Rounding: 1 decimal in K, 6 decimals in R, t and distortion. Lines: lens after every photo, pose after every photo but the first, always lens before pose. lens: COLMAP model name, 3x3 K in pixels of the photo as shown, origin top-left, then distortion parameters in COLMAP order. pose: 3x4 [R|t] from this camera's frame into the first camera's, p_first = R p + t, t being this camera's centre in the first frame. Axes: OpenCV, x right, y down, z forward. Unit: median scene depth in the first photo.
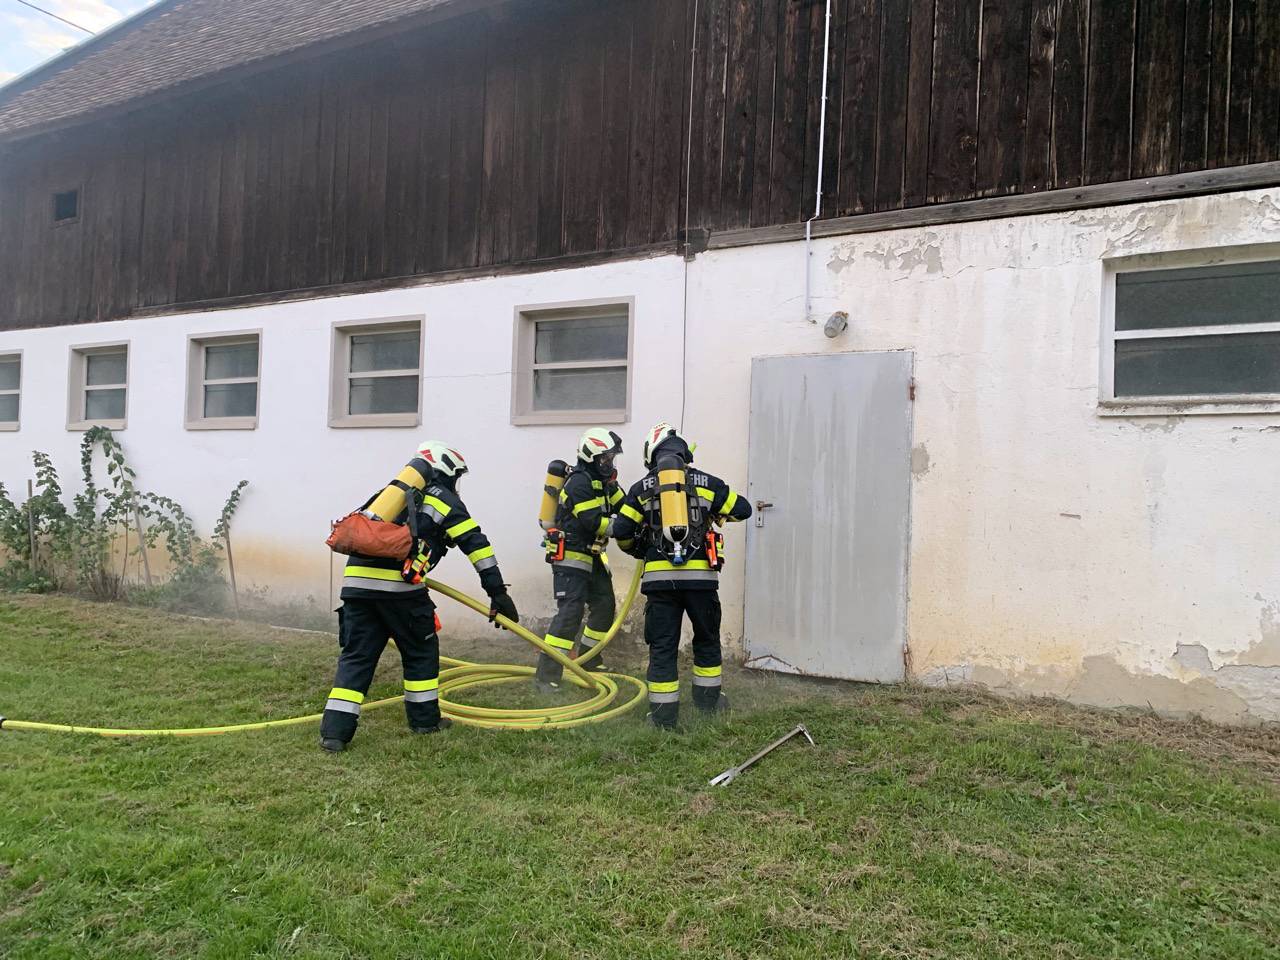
lens RADIAL K [[1031.6, 0, 640.1], [0, 1031.6, 530.1], [0, 0, 1]] dist [0.007254, -0.006680]
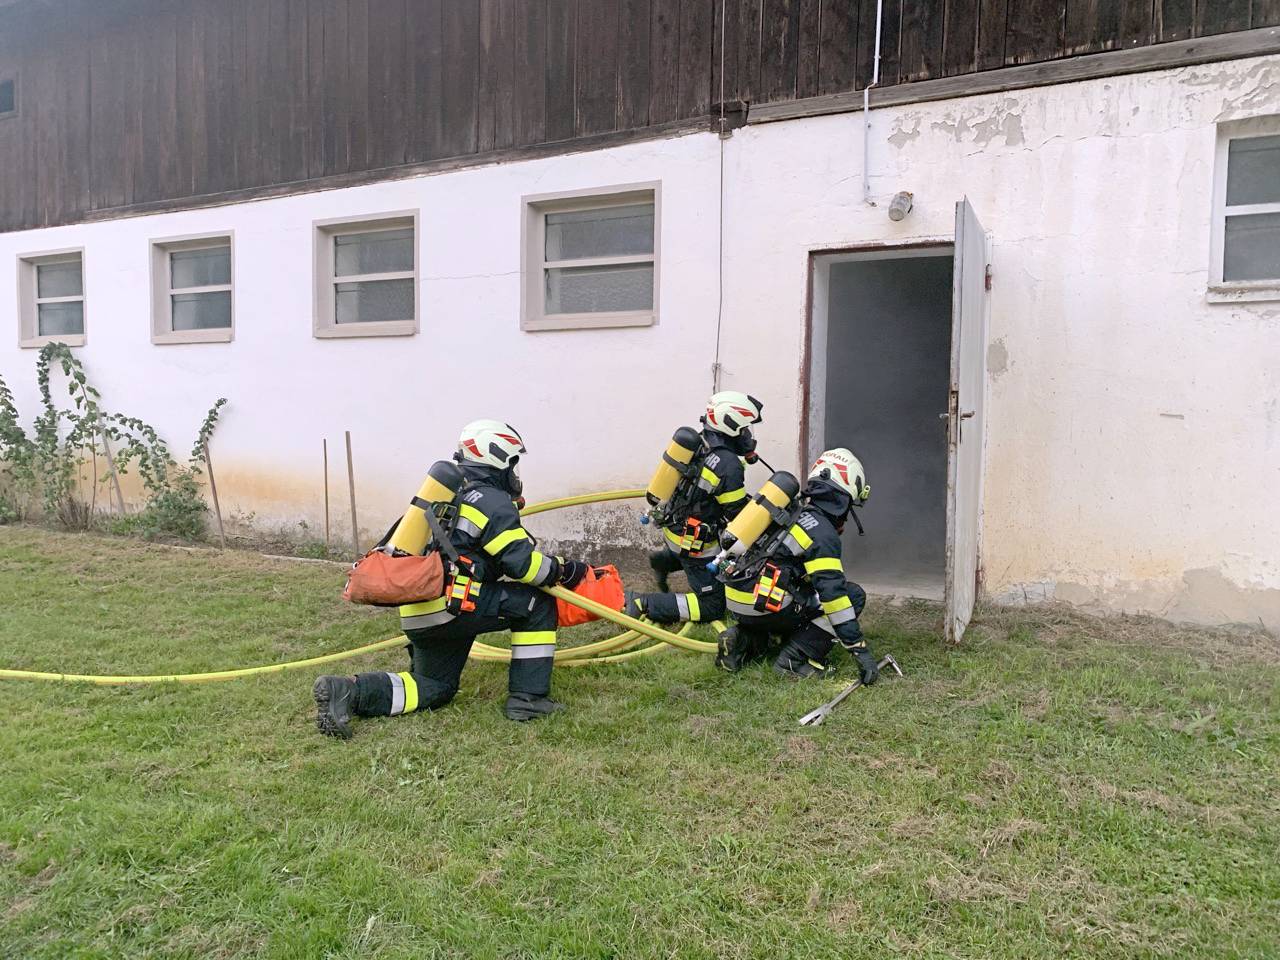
lens RADIAL K [[1031.6, 0, 640.1], [0, 1031.6, 530.1], [0, 0, 1]] dist [0.007254, -0.006680]
pose [[0.999187, -0.022304, 0.033577, -0.074745], [0.019507, 0.996487, 0.081439, 0.002770], [-0.035276, -0.080718, 0.996113, 0.098911]]
